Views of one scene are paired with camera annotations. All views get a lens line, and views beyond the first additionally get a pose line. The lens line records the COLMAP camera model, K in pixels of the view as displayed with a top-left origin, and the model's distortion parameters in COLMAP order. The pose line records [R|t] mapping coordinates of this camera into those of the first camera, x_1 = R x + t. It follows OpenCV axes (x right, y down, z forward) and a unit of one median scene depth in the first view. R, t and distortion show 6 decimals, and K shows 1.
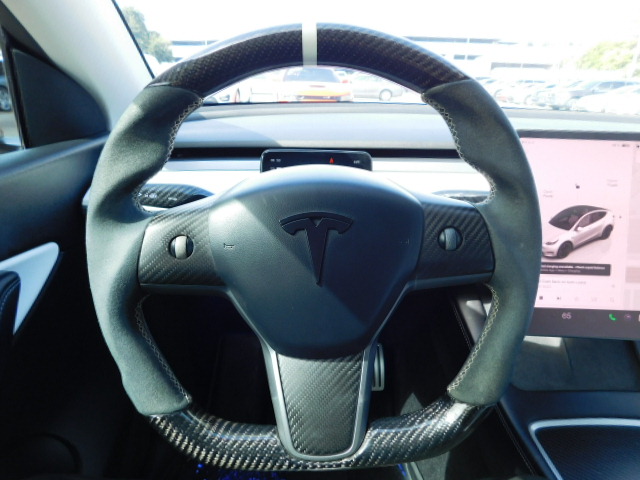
lens RADIAL K [[422.6, 0, 321.7], [0, 422.6, 241.0], [0, 0, 1]] dist [-0.072432, 0.057115]
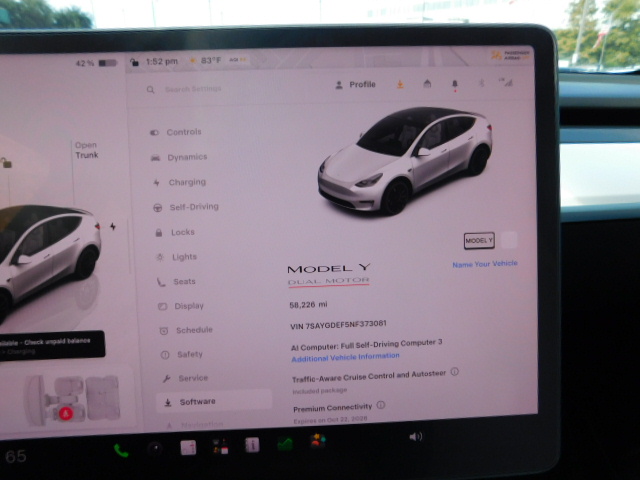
lens RADIAL K [[422.6, 0, 321.7], [0, 422.6, 241.0], [0, 0, 1]] dist [-0.072432, 0.057115]
pose [[0.995612, -0.064343, 0.067940, 0.896791], [0.064208, 0.997928, 0.004175, -0.029839], [-0.068068, 0.000205, 0.997681, 0.533939]]
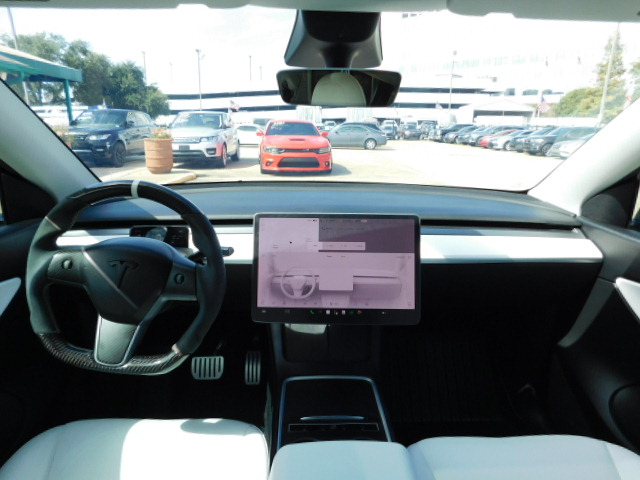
lens RADIAL K [[422.6, 0, 321.7], [0, 422.6, 241.0], [0, 0, 1]] dist [-0.072432, 0.057115]
pose [[0.999769, -0.017842, 0.011946, 0.724712], [0.019004, 0.994237, -0.105510, 0.068381], [-0.009995, 0.105713, 0.994346, -0.902971]]
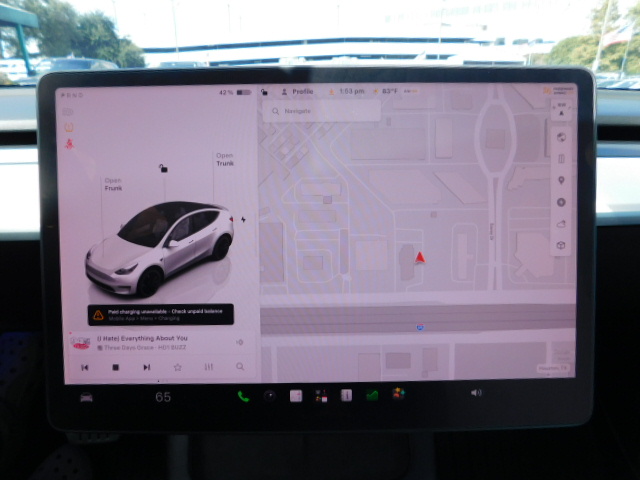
lens RADIAL K [[422.6, 0, 321.7], [0, 422.6, 241.0], [0, 0, 1]] dist [-0.072432, 0.057115]
pose [[0.998393, -0.042227, 0.037802, 0.792000], [0.042510, 0.999074, -0.006708, -0.020219], [-0.037484, 0.008304, 0.999263, 0.417609]]
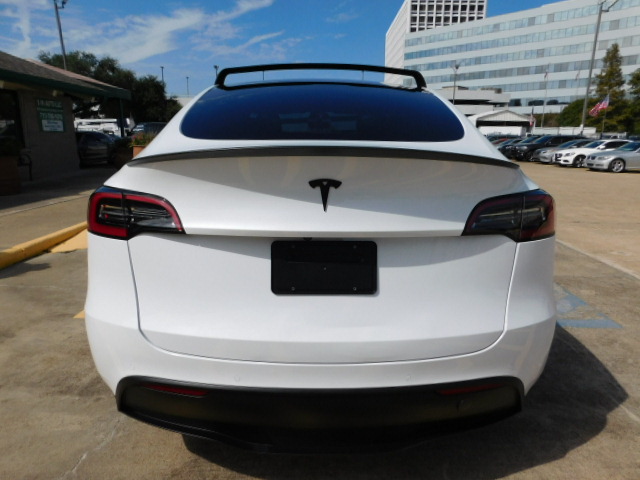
lens RADIAL K [[422.6, 0, 321.7], [0, 422.6, 241.0], [0, 0, 1]] dist [-0.072432, 0.057115]
pose [[0.999807, -0.015460, -0.012154, 0.905735], [0.013759, 0.991498, -0.129395, 2.432981], [0.014051, 0.129203, 0.991519, -6.676325]]
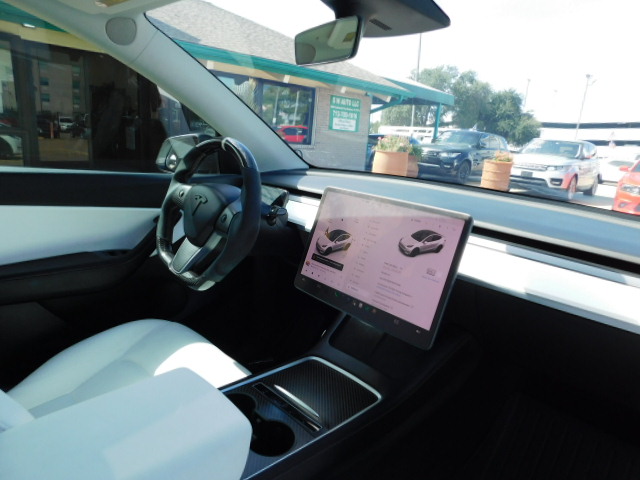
lens RADIAL K [[422.6, 0, 321.7], [0, 422.6, 241.0], [0, 0, 1]] dist [-0.072432, 0.057115]
pose [[0.697247, 0.206320, -0.686498, 1.825866], [-0.319851, 0.946608, -0.040366, 0.063340], [0.641515, 0.247722, 0.726011, -0.388077]]
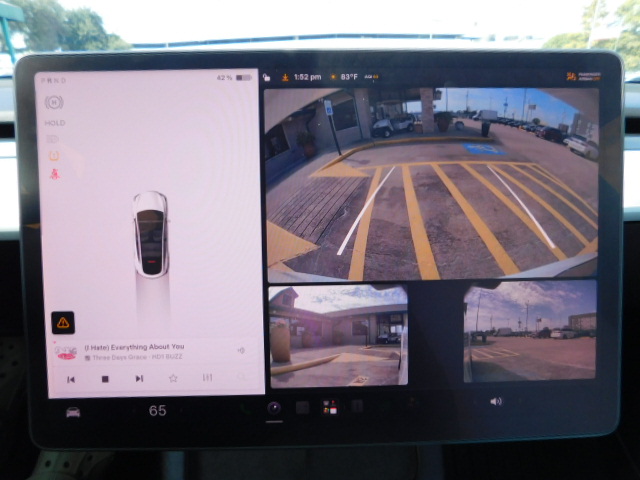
lens RADIAL K [[422.6, 0, 321.7], [0, 422.6, 241.0], [0, 0, 1]] dist [-0.072432, 0.057115]
pose [[0.997287, -0.047988, 0.055826, 0.774467], [0.047933, 0.998848, 0.002320, -0.024124], [-0.055873, 0.000362, 0.998438, 0.463675]]
